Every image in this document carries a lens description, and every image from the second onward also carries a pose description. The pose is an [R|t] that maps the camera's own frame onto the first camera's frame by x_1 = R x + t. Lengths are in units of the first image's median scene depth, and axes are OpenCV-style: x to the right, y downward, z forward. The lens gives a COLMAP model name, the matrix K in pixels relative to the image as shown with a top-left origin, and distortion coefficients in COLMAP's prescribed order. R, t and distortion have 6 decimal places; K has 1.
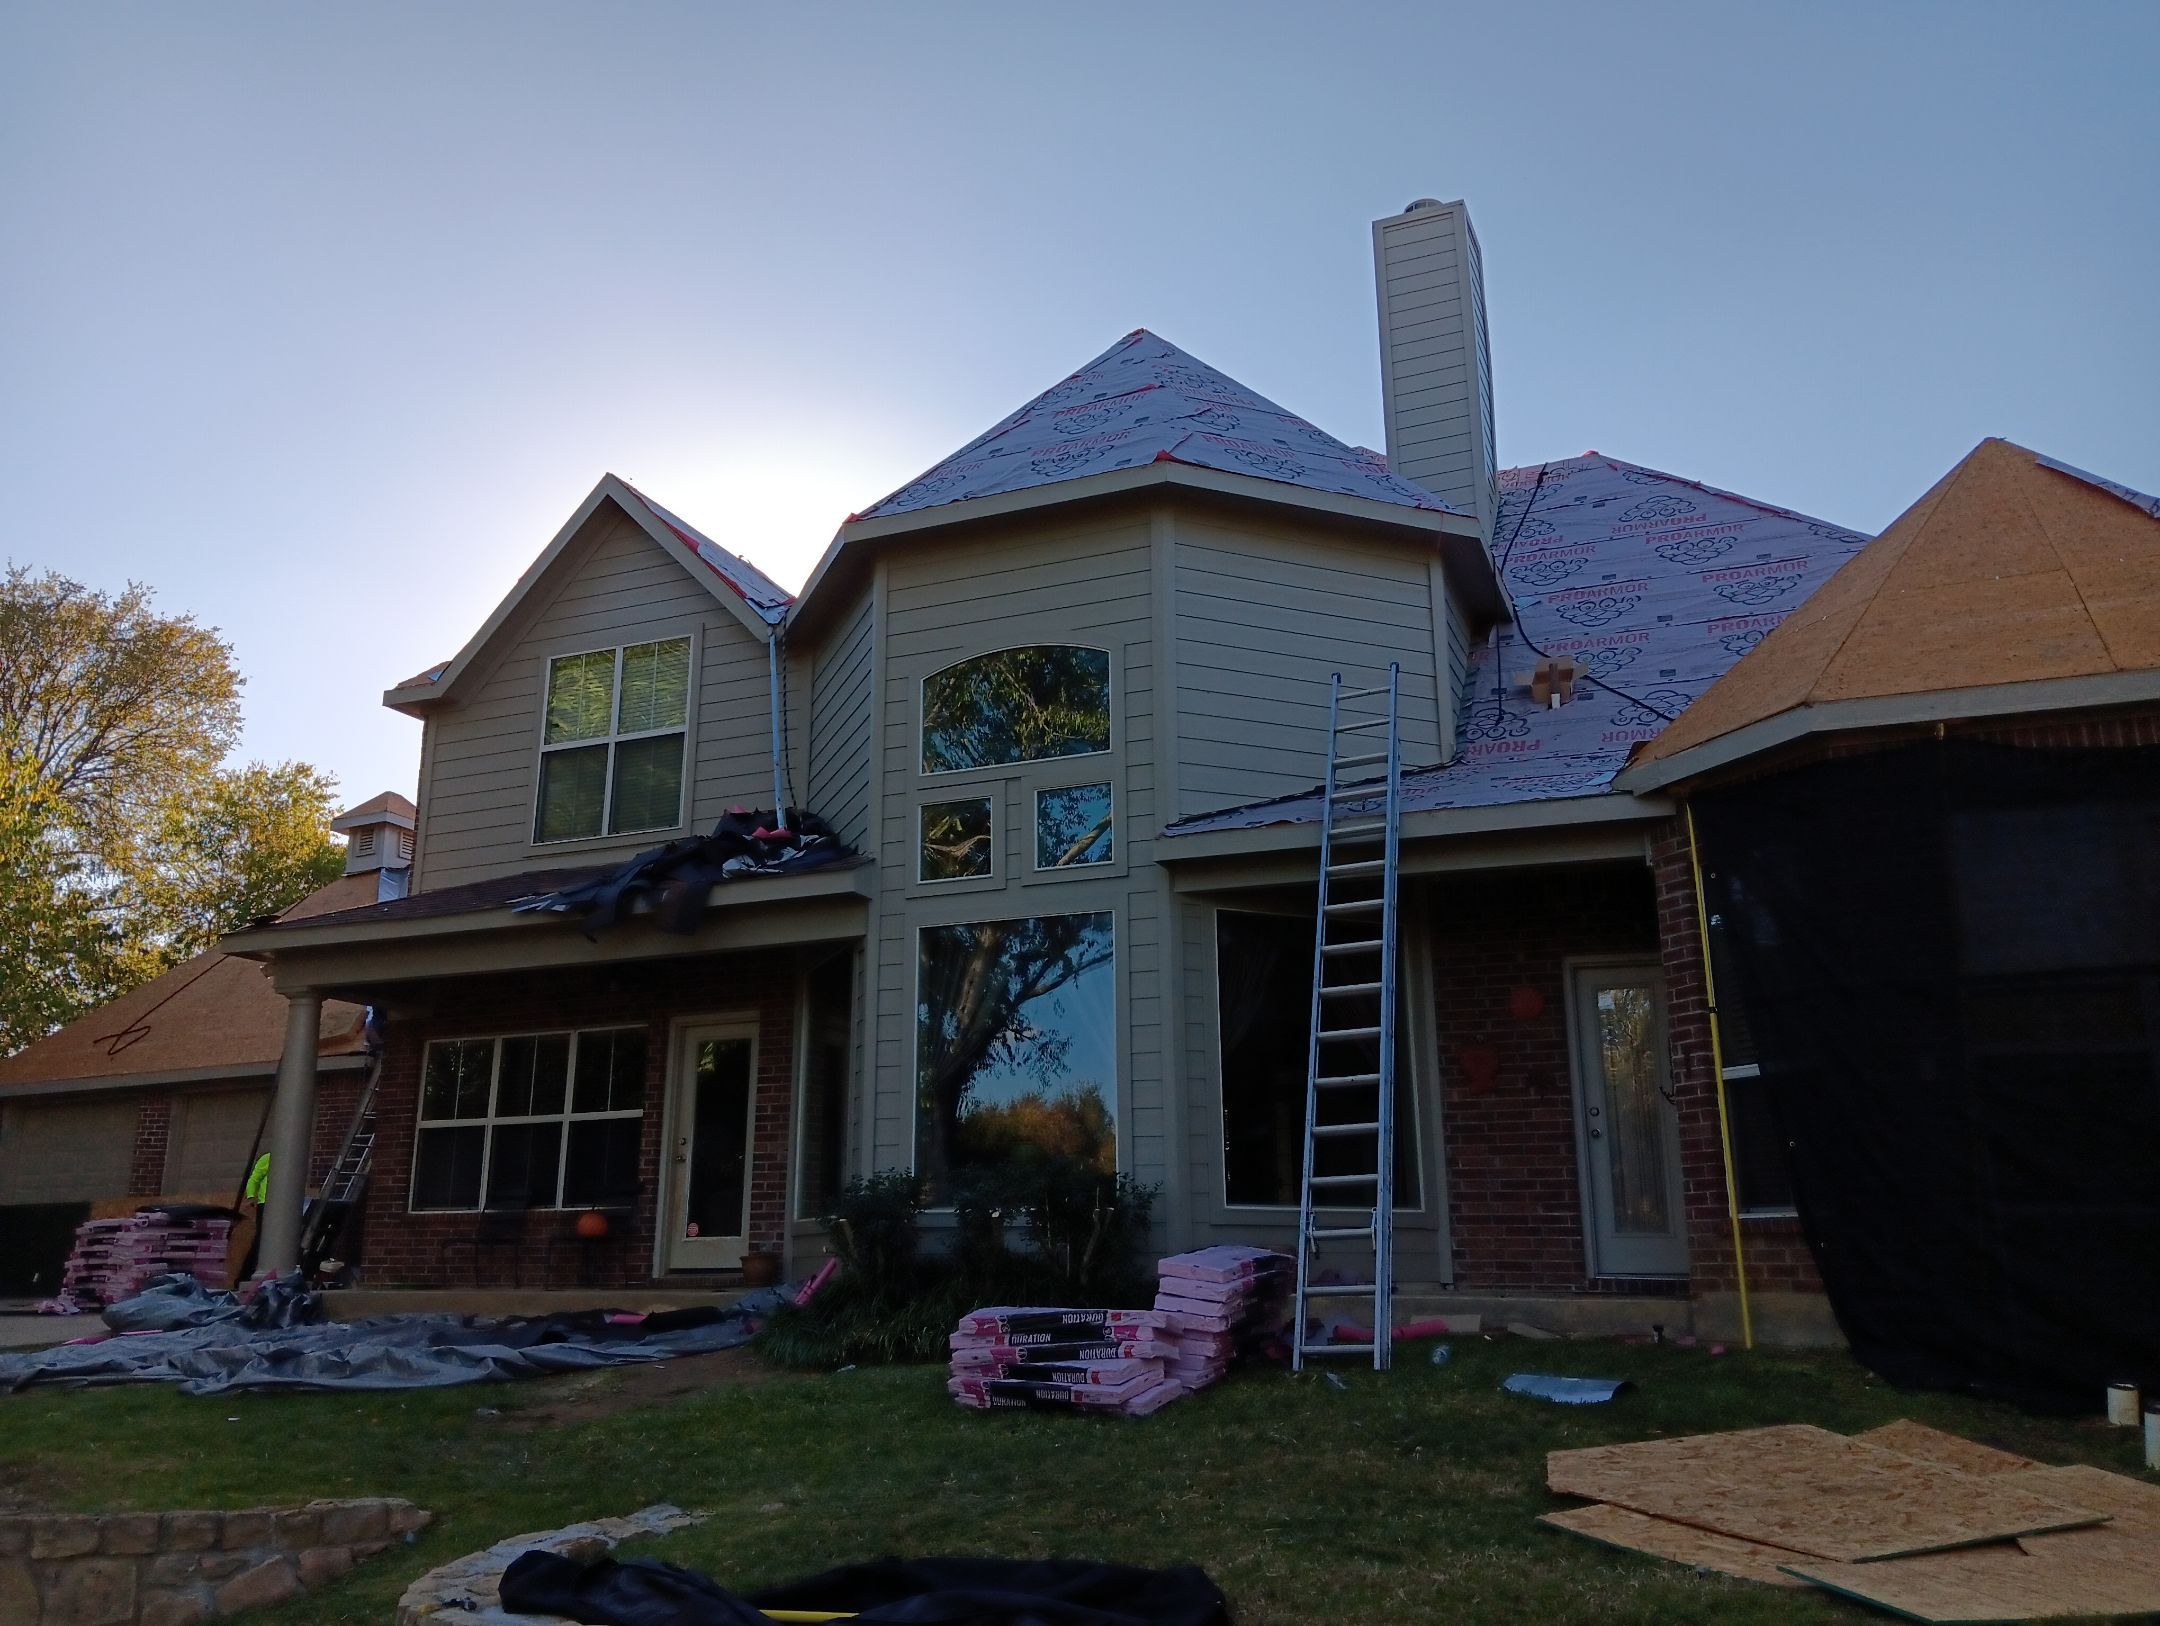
lens RADIAL K [[1661.4, 0, 1084.8], [0, 1661.4, 785.0], [0, 0, 1]] dist [0.009823, -0.004050]
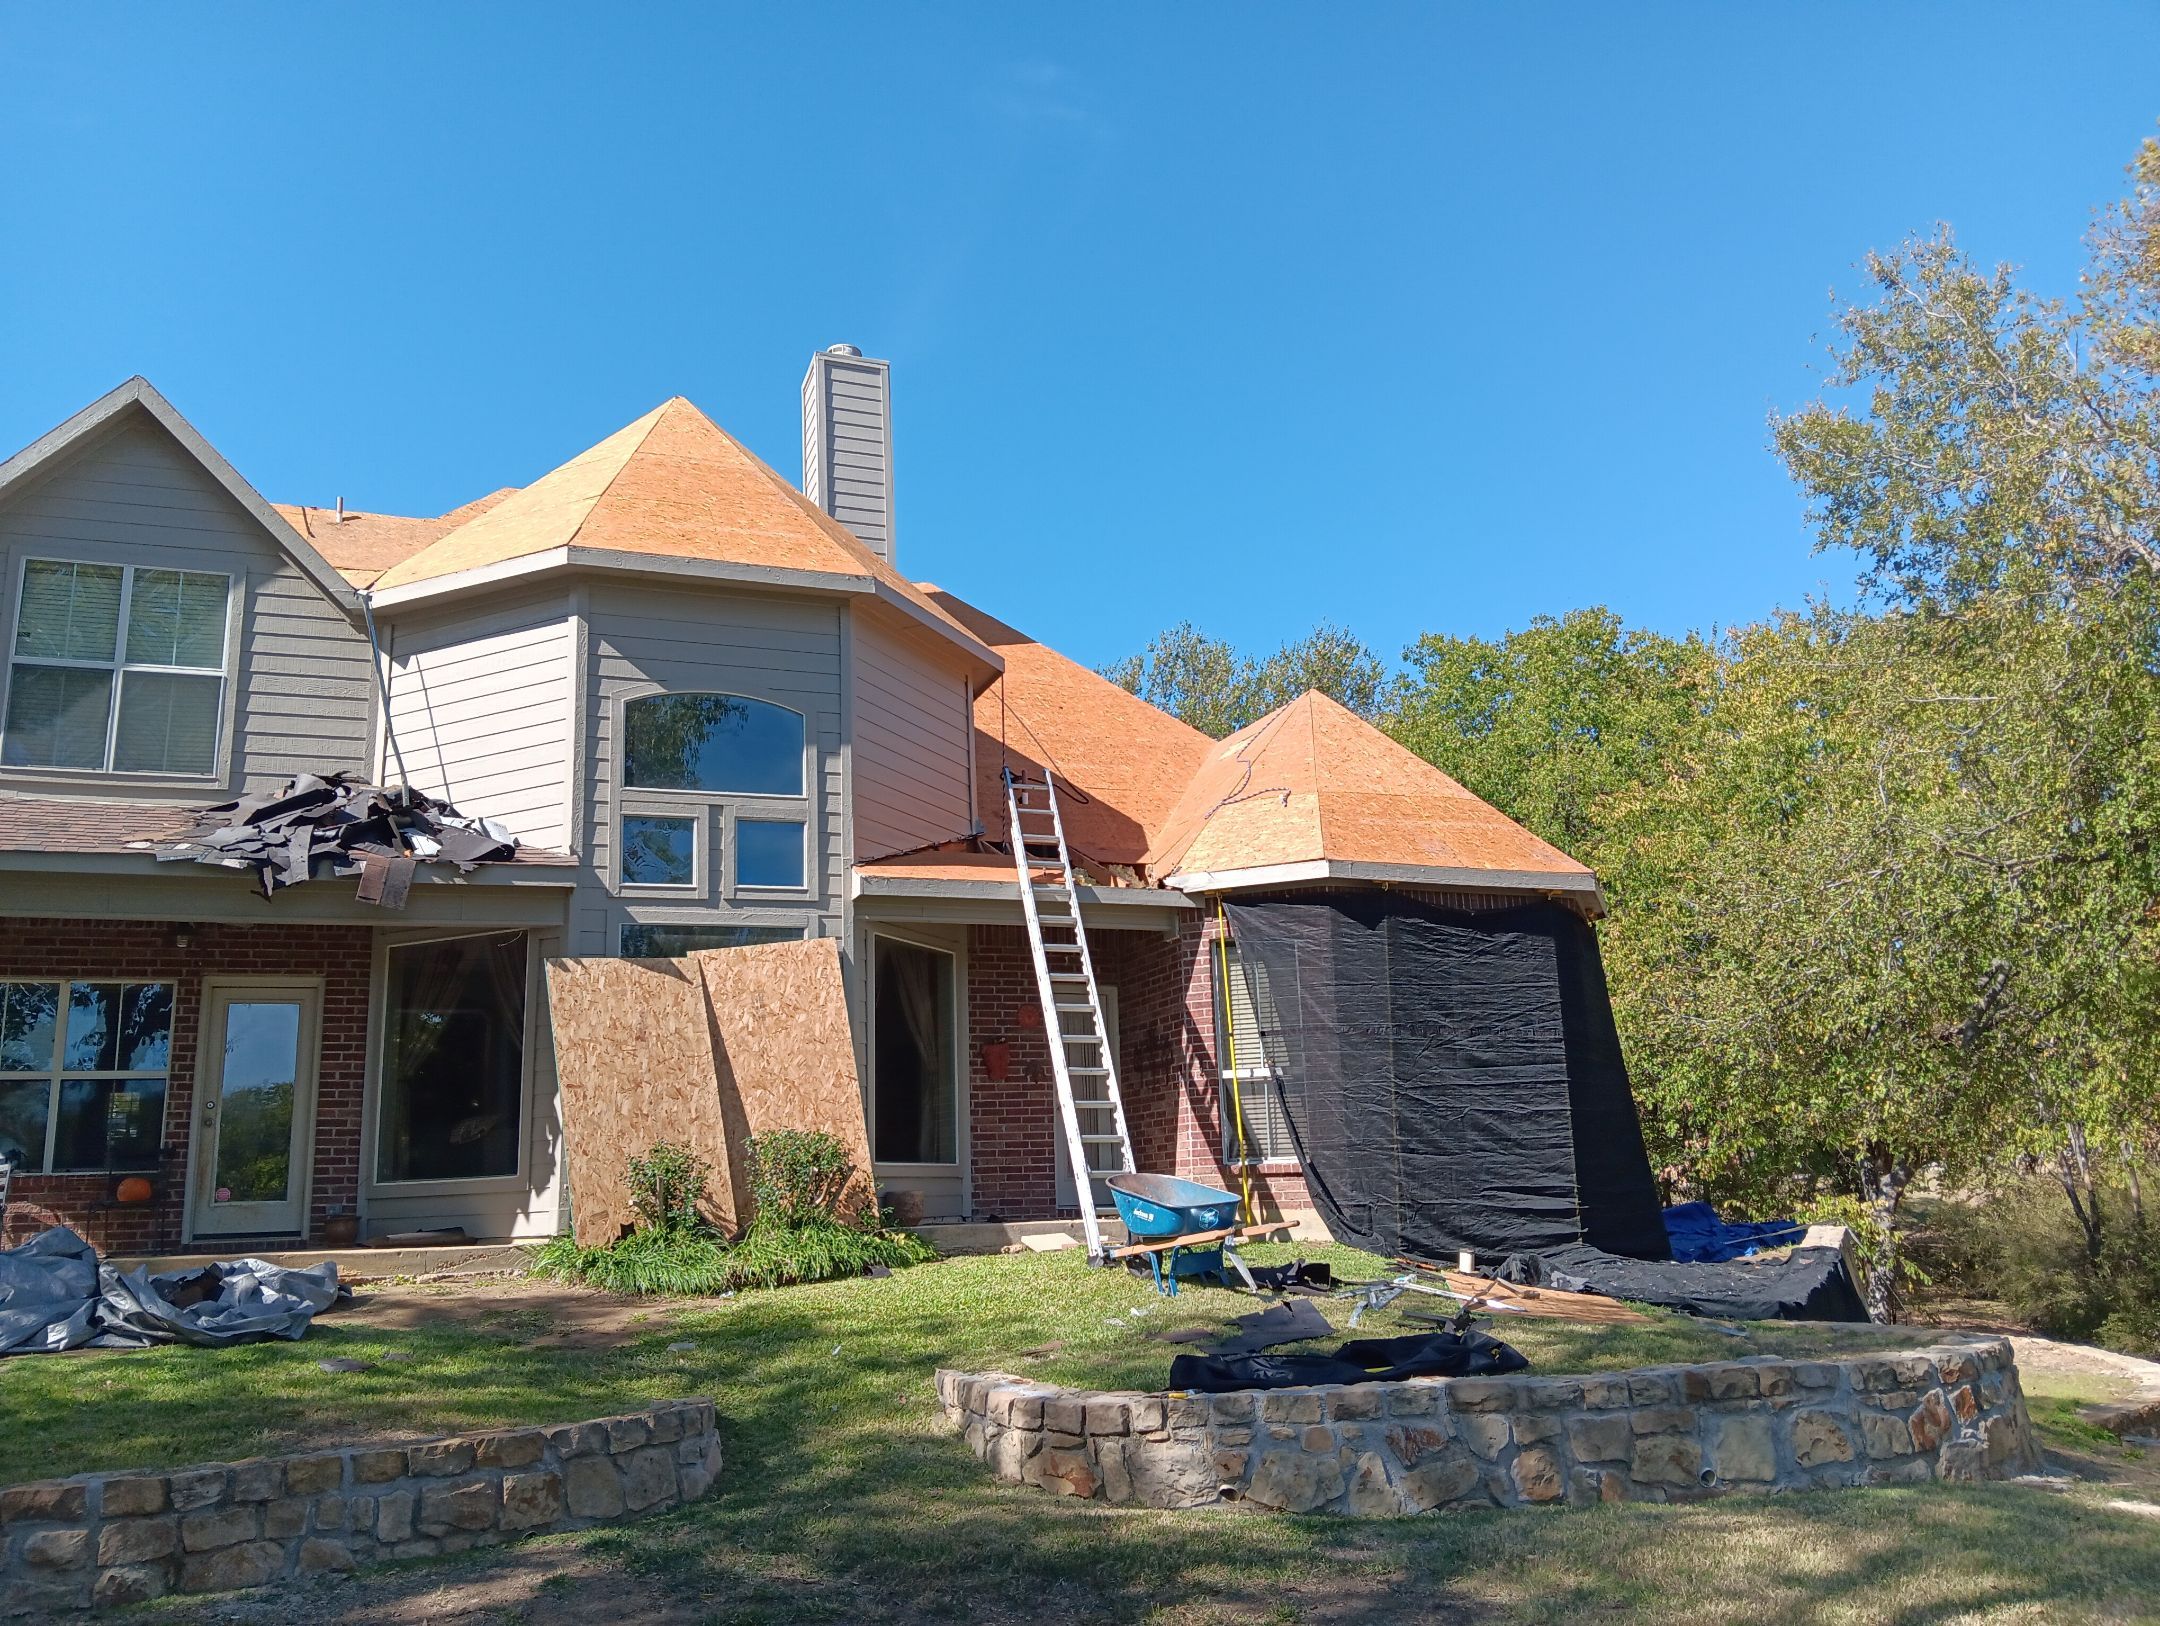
lens RADIAL K [[1628.3, 0, 1041.4], [0, 1628.3, 817.7], [0, 0, 1]] dist [0.076461, -0.149761]
pose [[0.739644, 0.130846, 0.660156, -0.663466], [-0.154576, 0.987723, -0.022584, -0.005019], [-0.655006, -0.085340, 0.750789, -0.027265]]
